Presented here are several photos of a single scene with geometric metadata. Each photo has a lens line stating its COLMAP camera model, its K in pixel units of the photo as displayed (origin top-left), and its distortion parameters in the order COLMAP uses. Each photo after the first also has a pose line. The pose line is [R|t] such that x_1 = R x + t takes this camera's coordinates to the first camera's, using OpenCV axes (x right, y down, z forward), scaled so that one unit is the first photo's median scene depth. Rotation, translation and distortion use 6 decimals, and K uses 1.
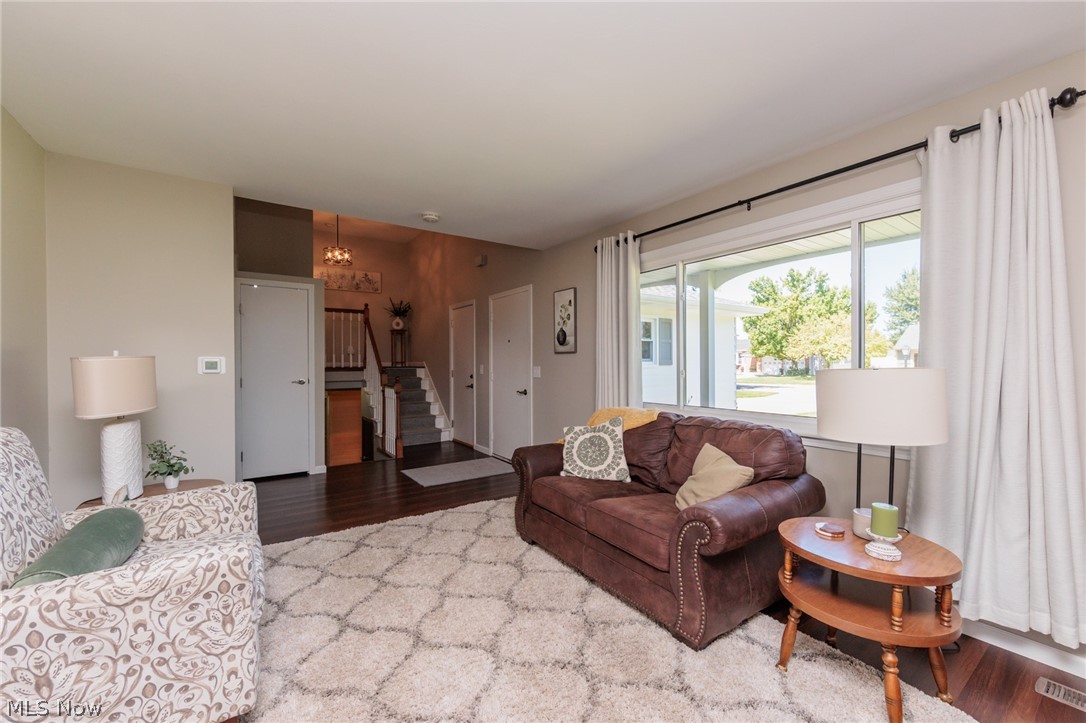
lens RADIAL K [[432.1, 0, 544.7], [0, 432.1, 360.9], [0, 0, 1]] dist [-0.005935, 0.000885]
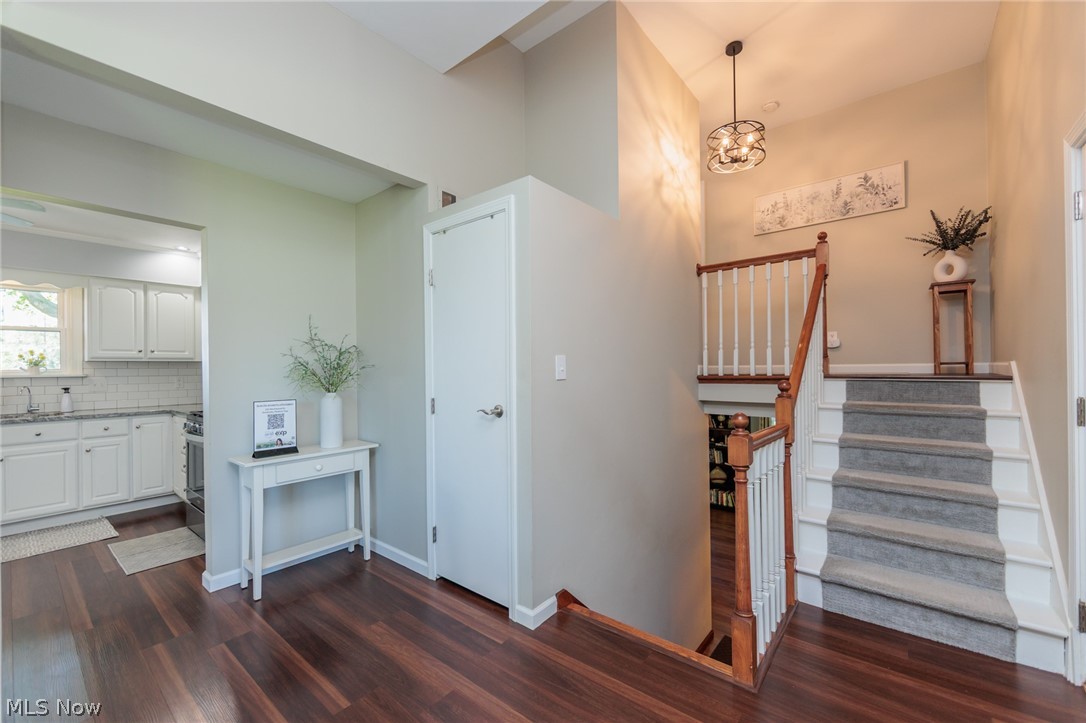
lens RADIAL K [[432.1, 0, 538.5], [0, 432.1, 361.5], [0, 0, 1]] dist [-0.005935, 0.000885]
pose [[0.259289, -0.011485, -0.965732, -0.064252], [0.010244, 0.999906, -0.009141, 0.000493], [0.965745, -0.007523, 0.259382, 0.606091]]
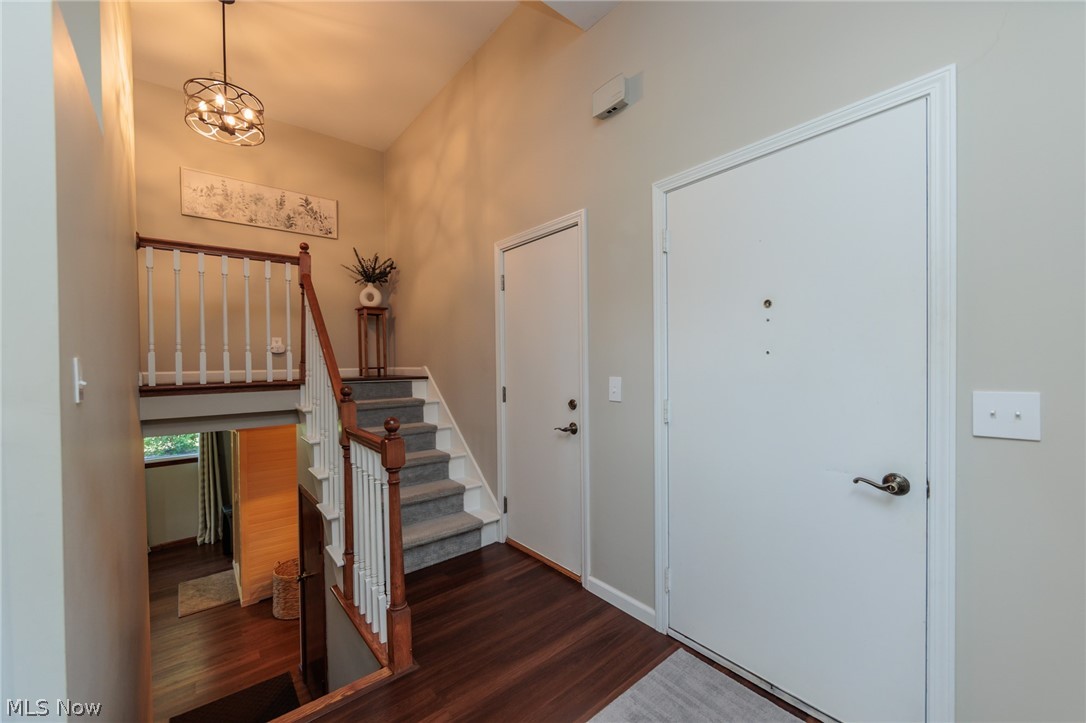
lens RADIAL K [[432.1, 0, 542.1], [0, 432.1, 365.0], [0, 0, 1]] dist [-0.005935, 0.000885]
pose [[0.996698, -0.009626, 0.080631, -0.198996], [0.009175, 0.999940, 0.005957, -0.002958], [-0.080684, -0.005197, 0.996726, 0.521295]]
